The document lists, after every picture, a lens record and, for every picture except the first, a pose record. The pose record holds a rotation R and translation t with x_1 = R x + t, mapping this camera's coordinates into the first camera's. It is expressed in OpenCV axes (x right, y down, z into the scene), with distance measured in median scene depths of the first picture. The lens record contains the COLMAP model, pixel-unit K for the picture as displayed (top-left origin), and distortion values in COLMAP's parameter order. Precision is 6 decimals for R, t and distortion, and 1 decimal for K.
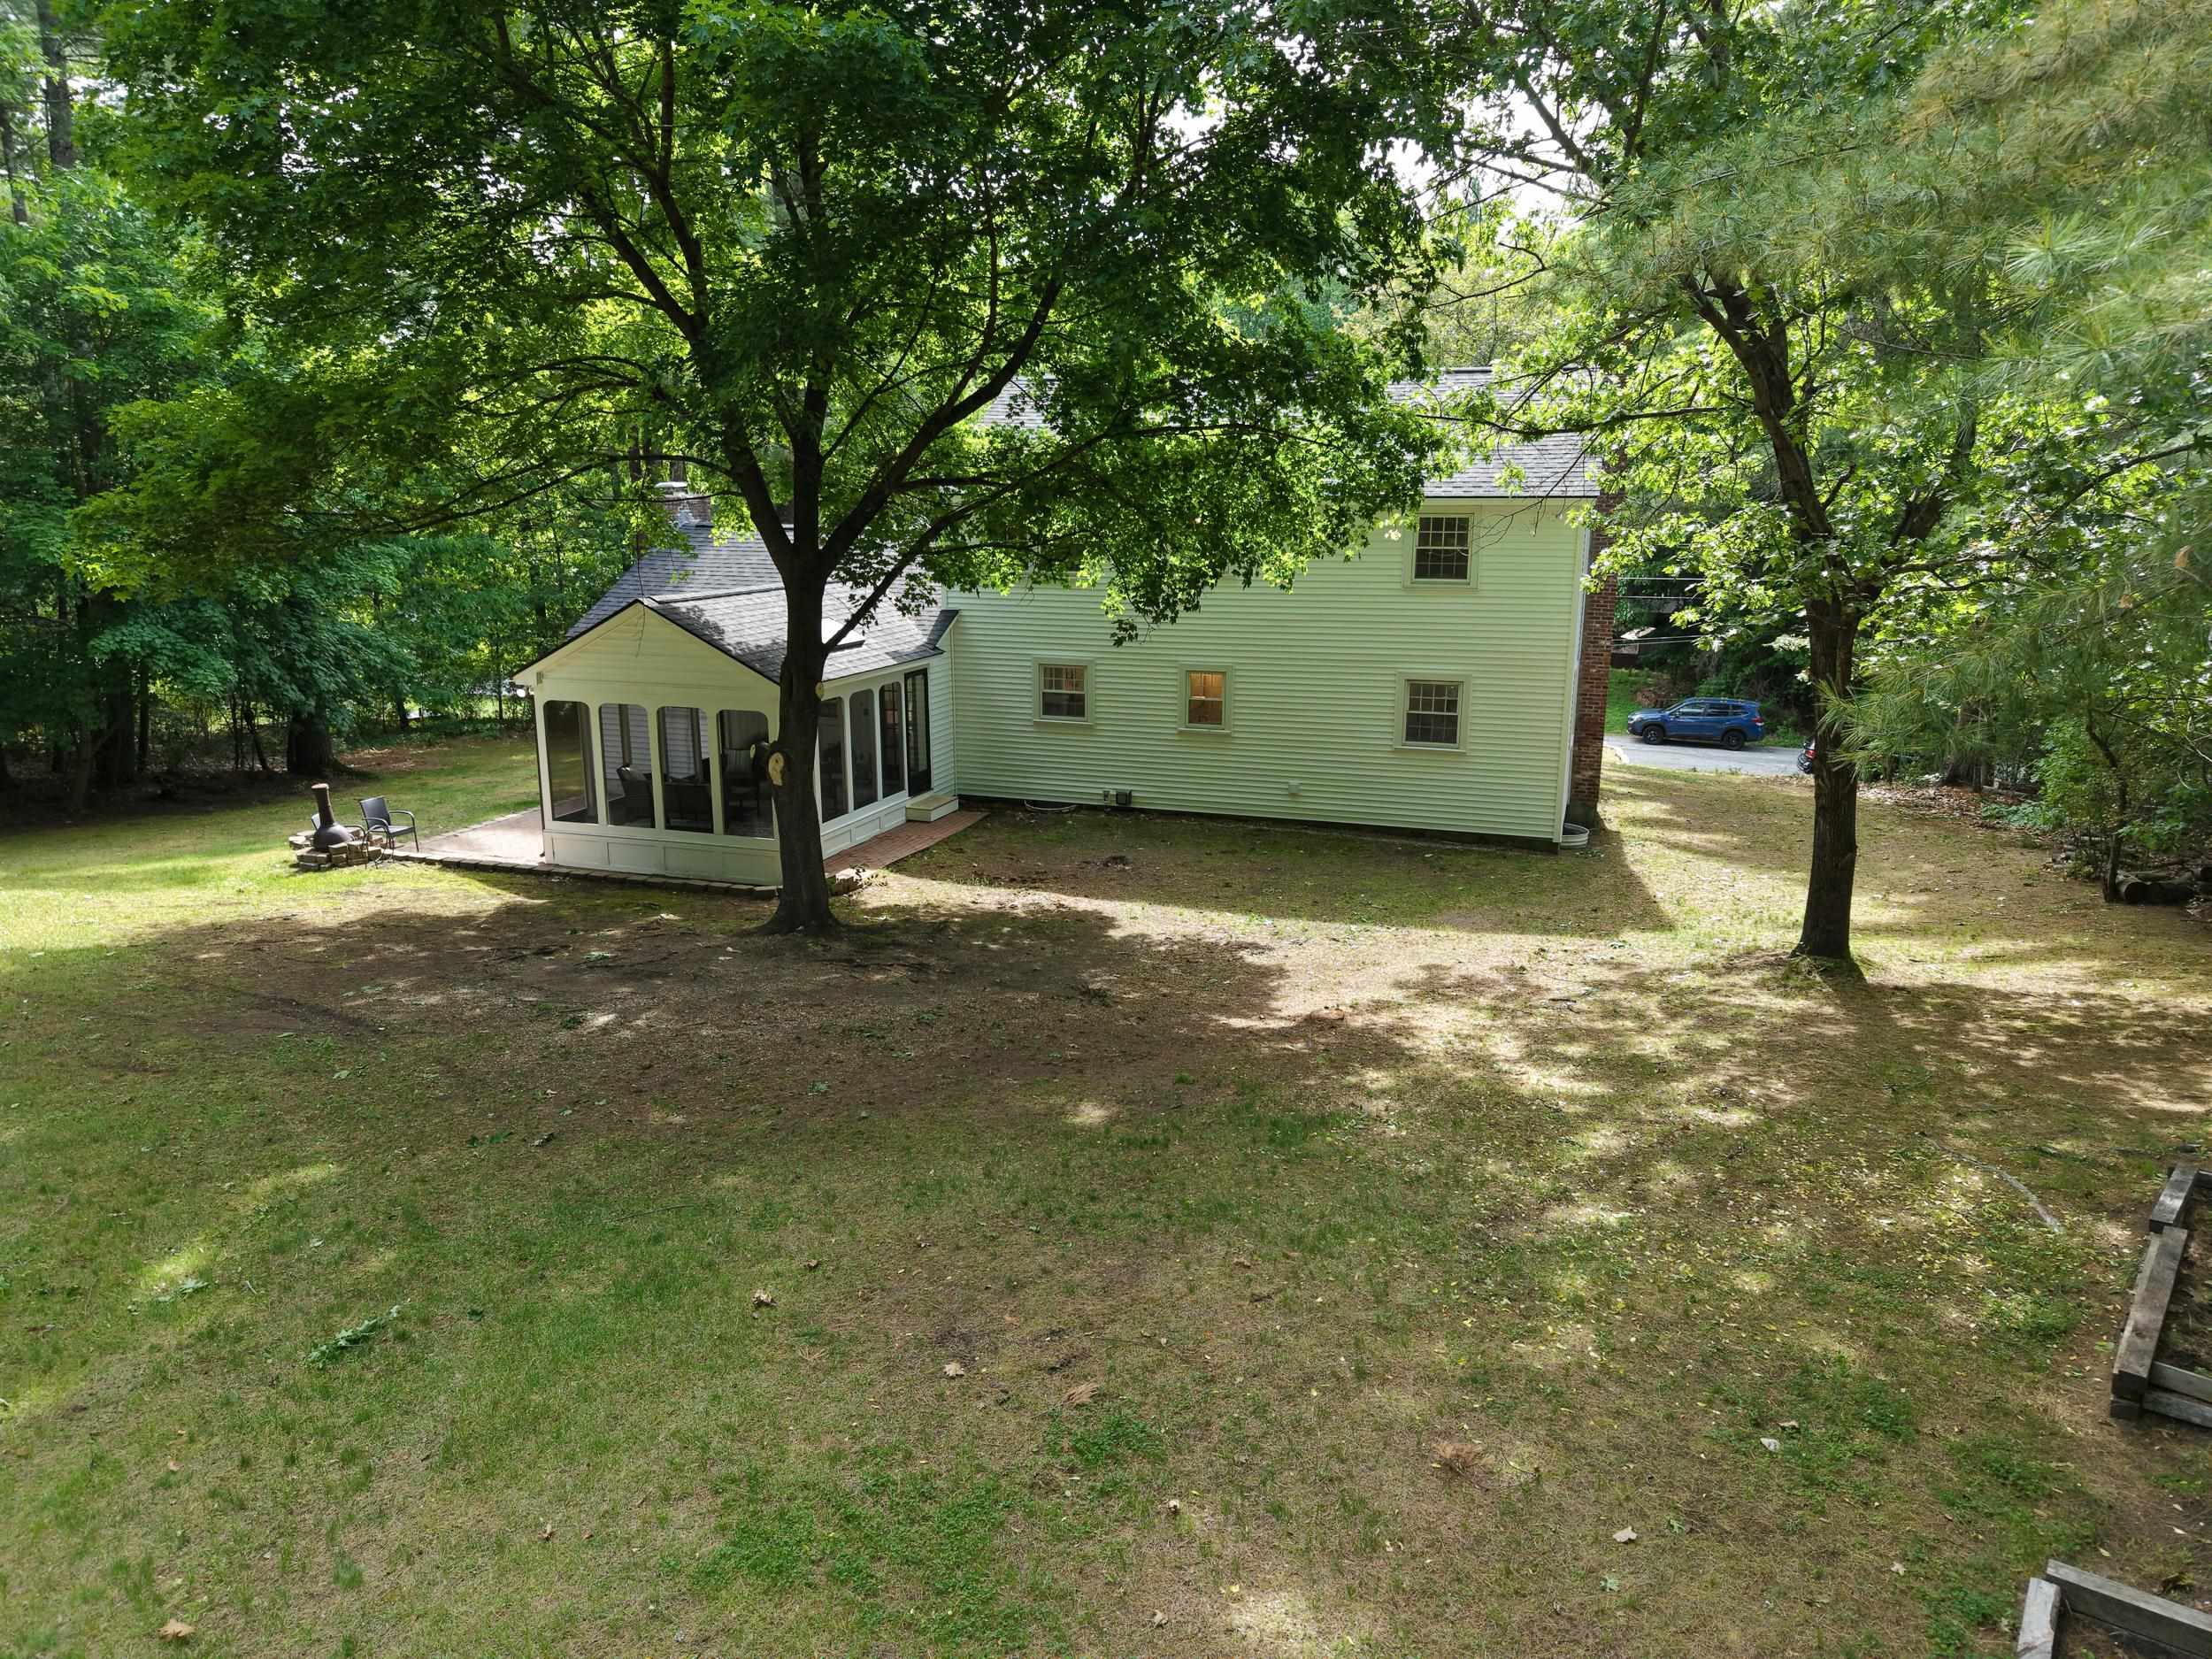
lens RADIAL K [[1491.8, 0, 1110.5], [0, 1491.8, 821.6], [0, 0, 1]] dist [-0.024605, -0.000497]
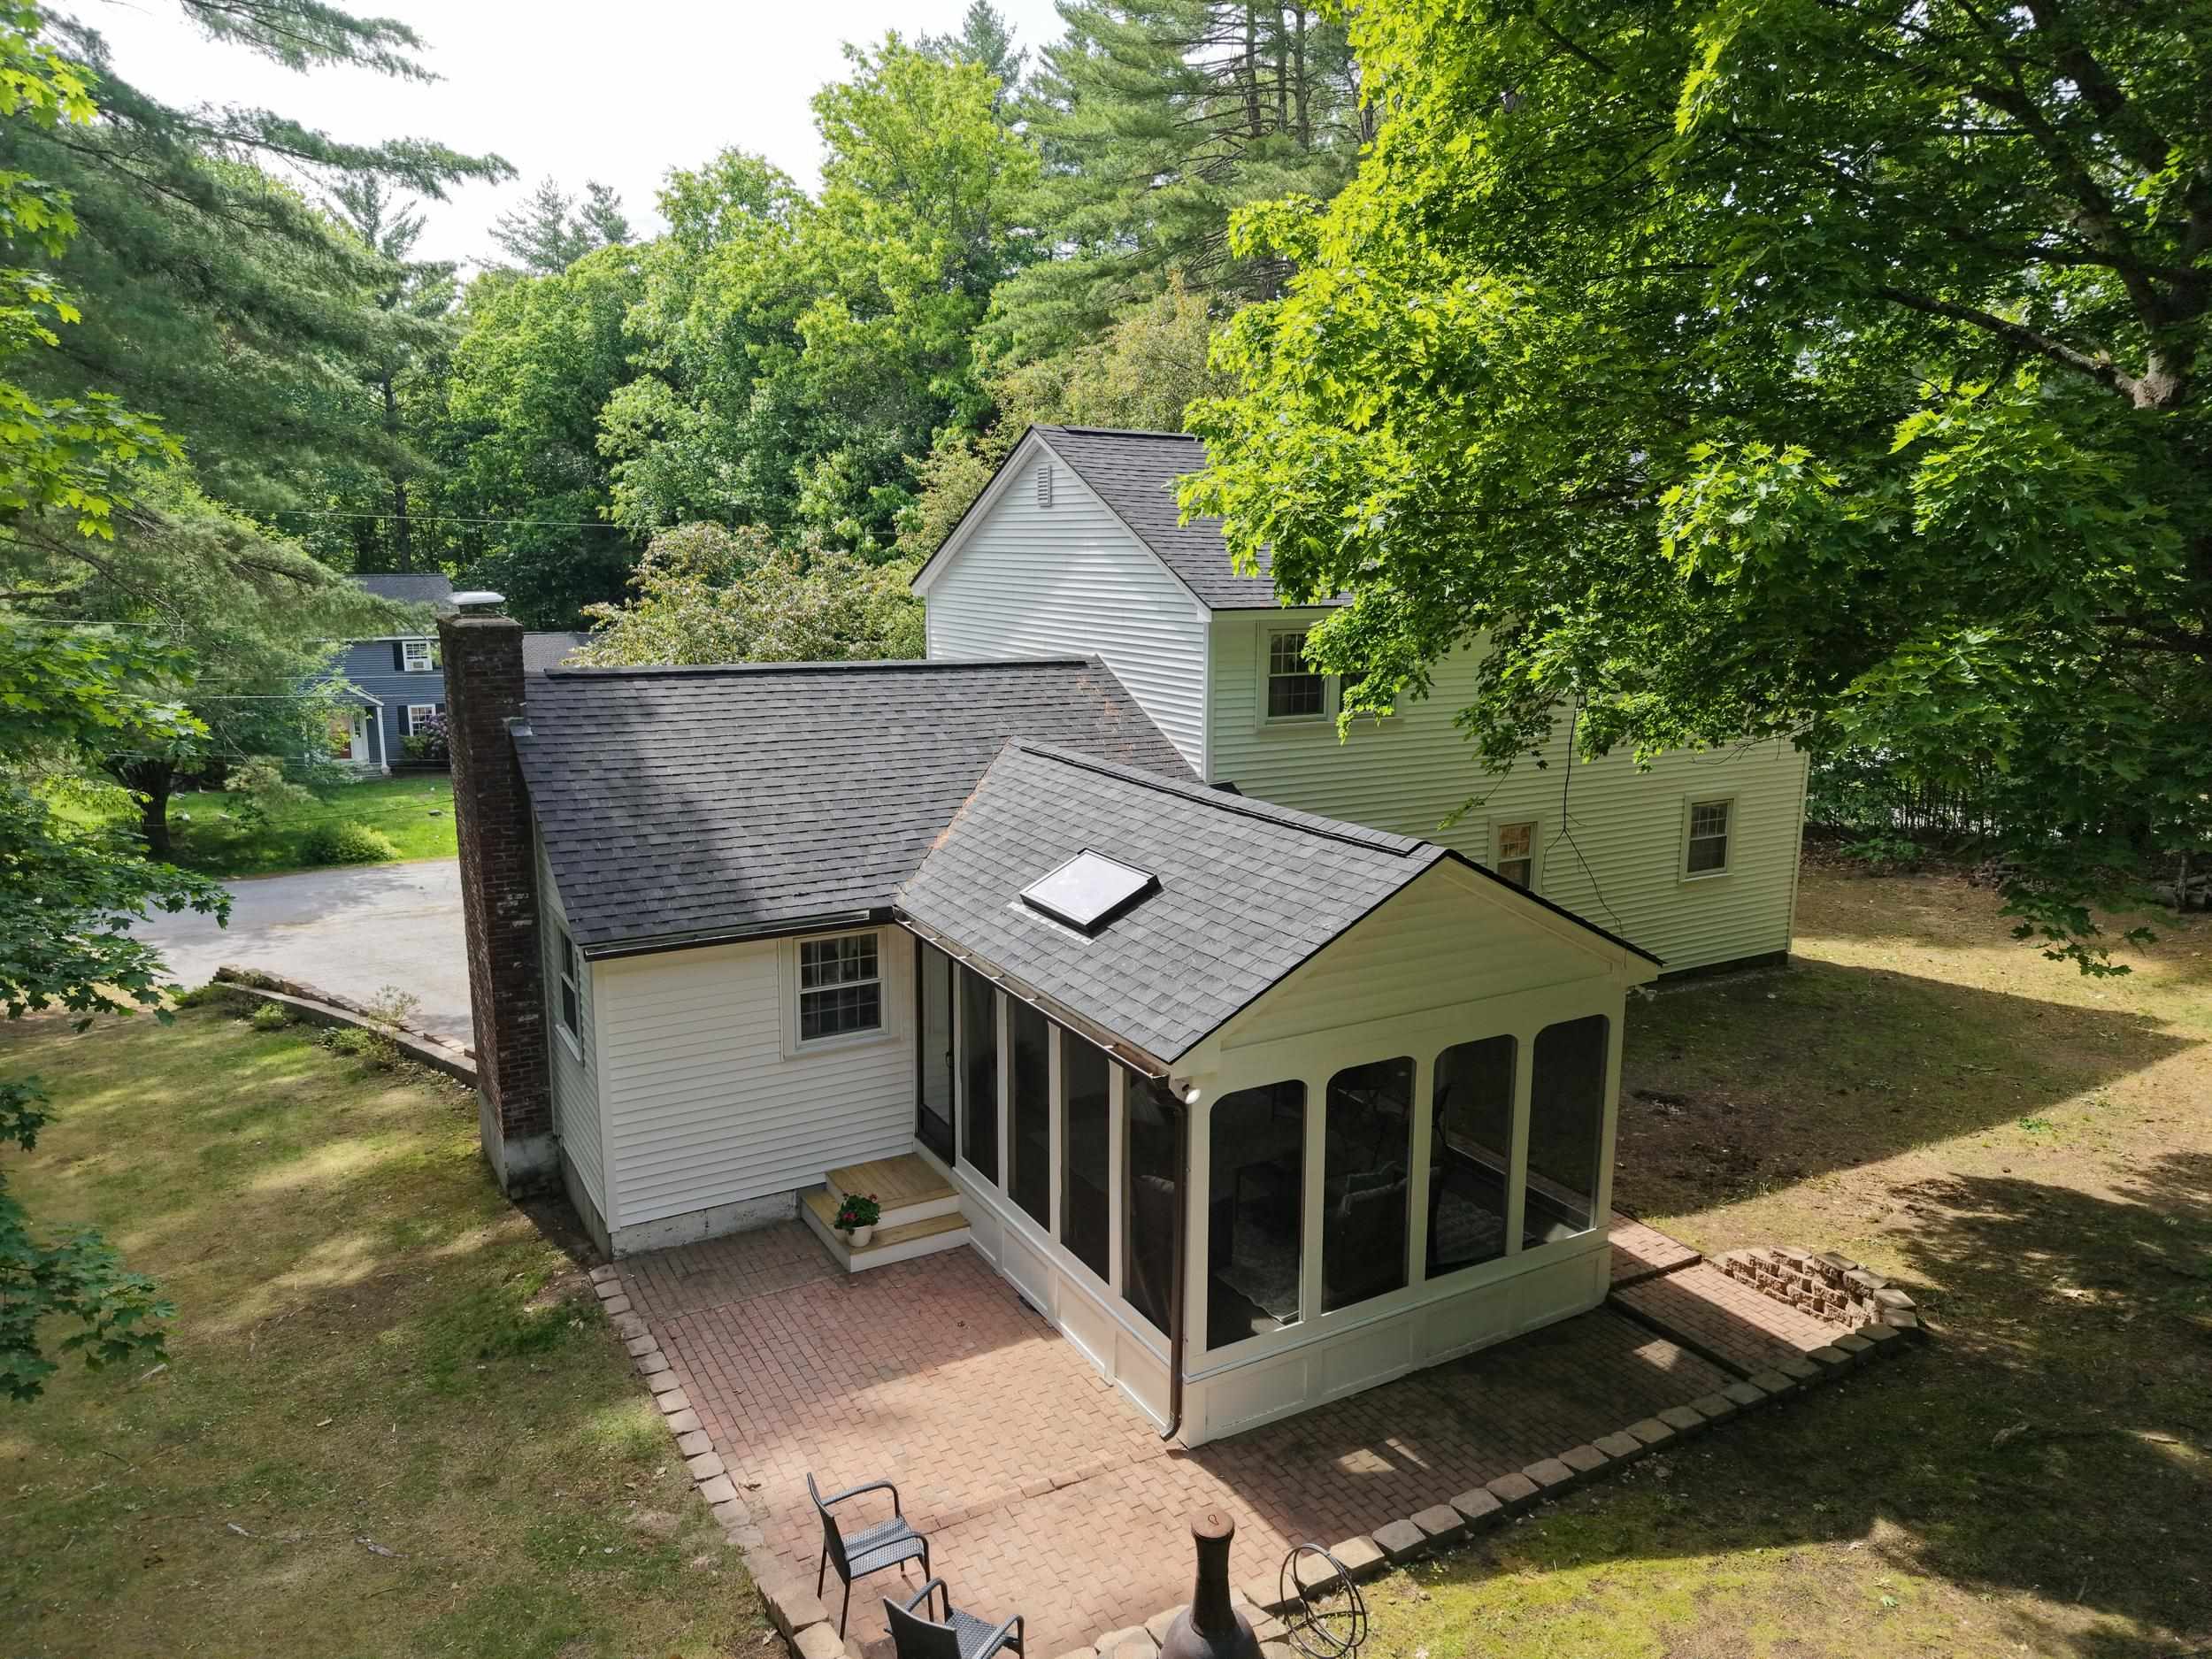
lens RADIAL K [[1491.8, 0, 1110.5], [0, 1491.8, 821.6], [0, 0, 1]] dist [-0.024605, -0.000497]
pose [[0.682635, -0.138879, 0.717442, -0.806580], [0.162151, 0.986087, 0.036597, -0.210784], [-0.712543, 0.091352, 0.695656, 0.786597]]
